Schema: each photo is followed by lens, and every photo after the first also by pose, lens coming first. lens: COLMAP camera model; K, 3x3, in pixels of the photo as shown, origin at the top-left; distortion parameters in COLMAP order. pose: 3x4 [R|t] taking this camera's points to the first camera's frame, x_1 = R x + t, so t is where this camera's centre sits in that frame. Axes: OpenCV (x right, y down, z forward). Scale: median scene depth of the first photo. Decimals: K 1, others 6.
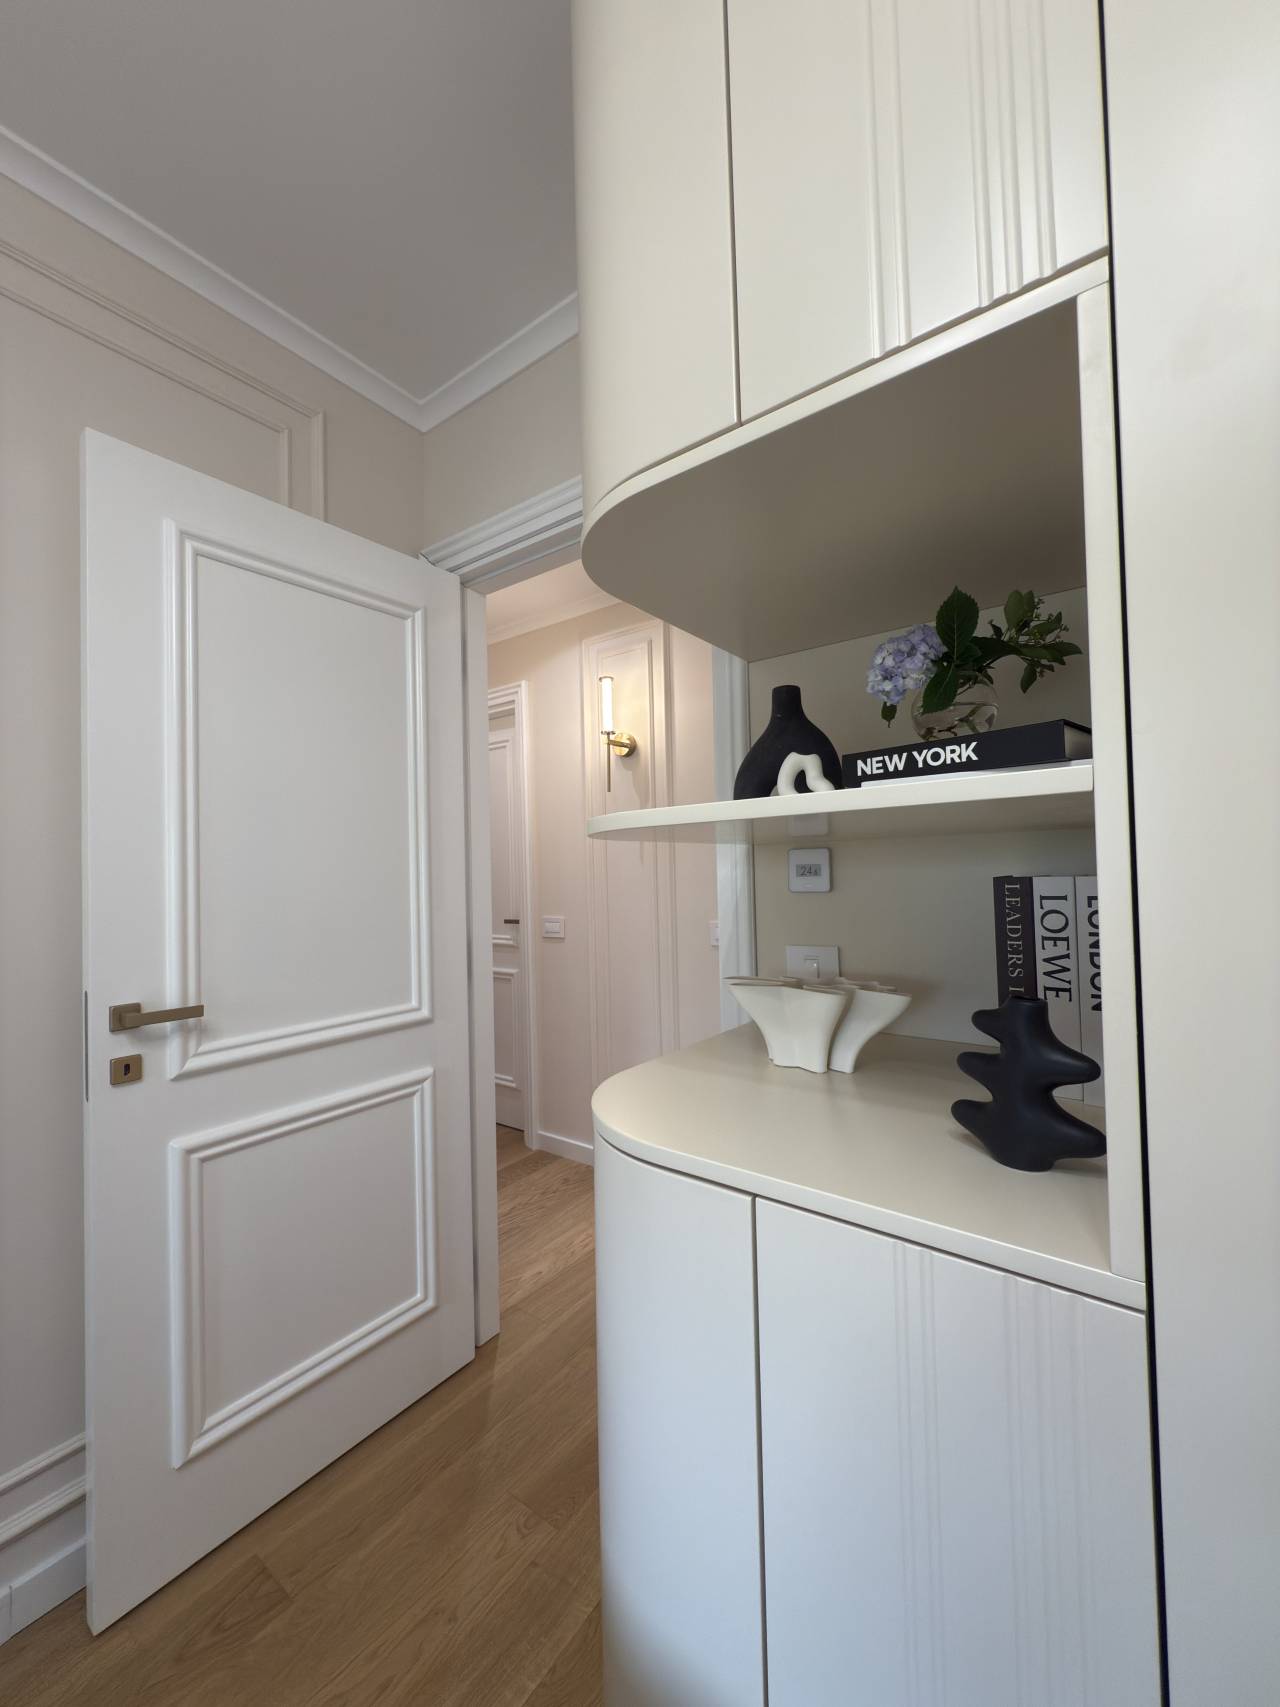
lens RADIAL K [[683.0, 0, 644.0], [0, 683.0, 852.3], [0, 0, 1]] dist [0.001900, -0.000449]
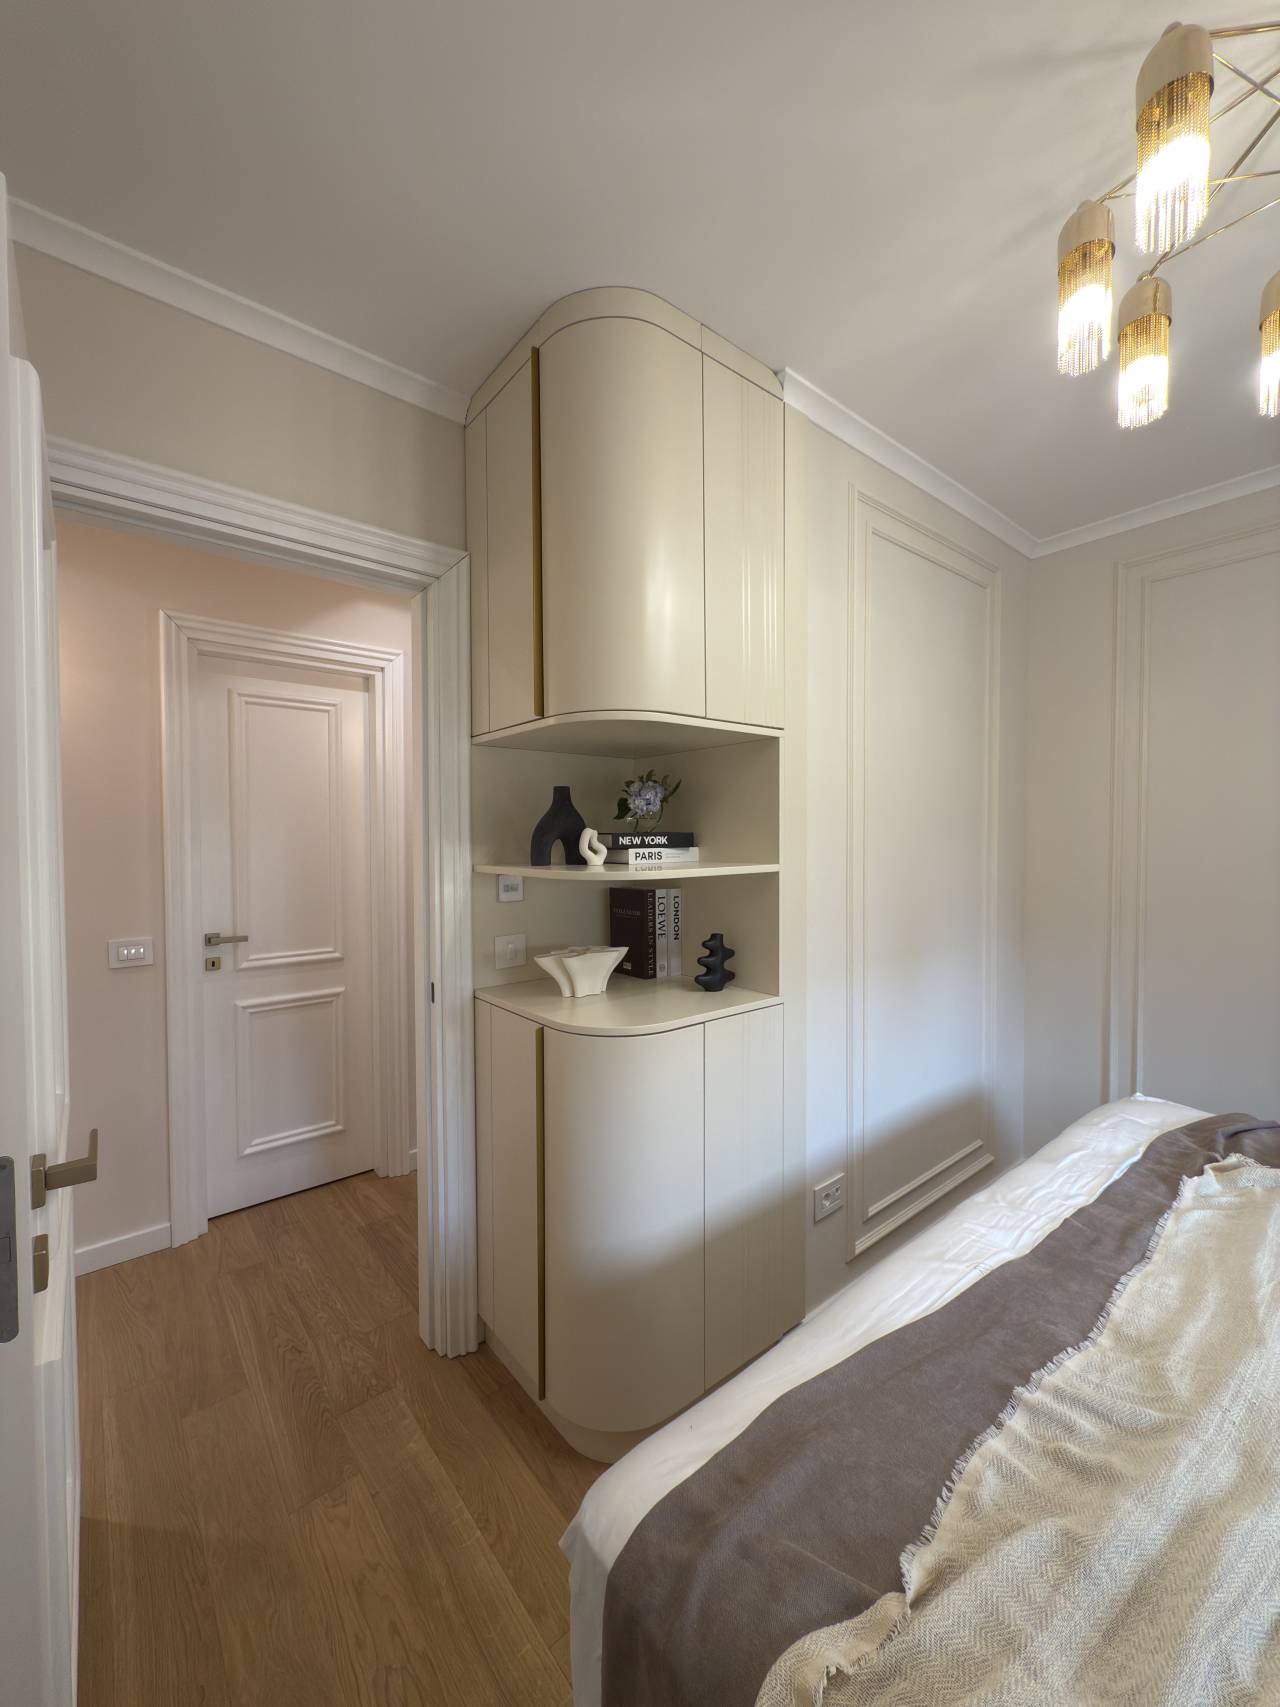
lens RADIAL K [[683.0, 0, 642.6], [0, 683.0, 851.2], [0, 0, 1]] dist [0.001900, -0.000449]
pose [[0.235857, 0.001937, 0.971786, -1.781685], [-0.026606, 0.999636, 0.004465, -0.108762], [-0.971423, -0.026908, 0.235823, 0.470135]]
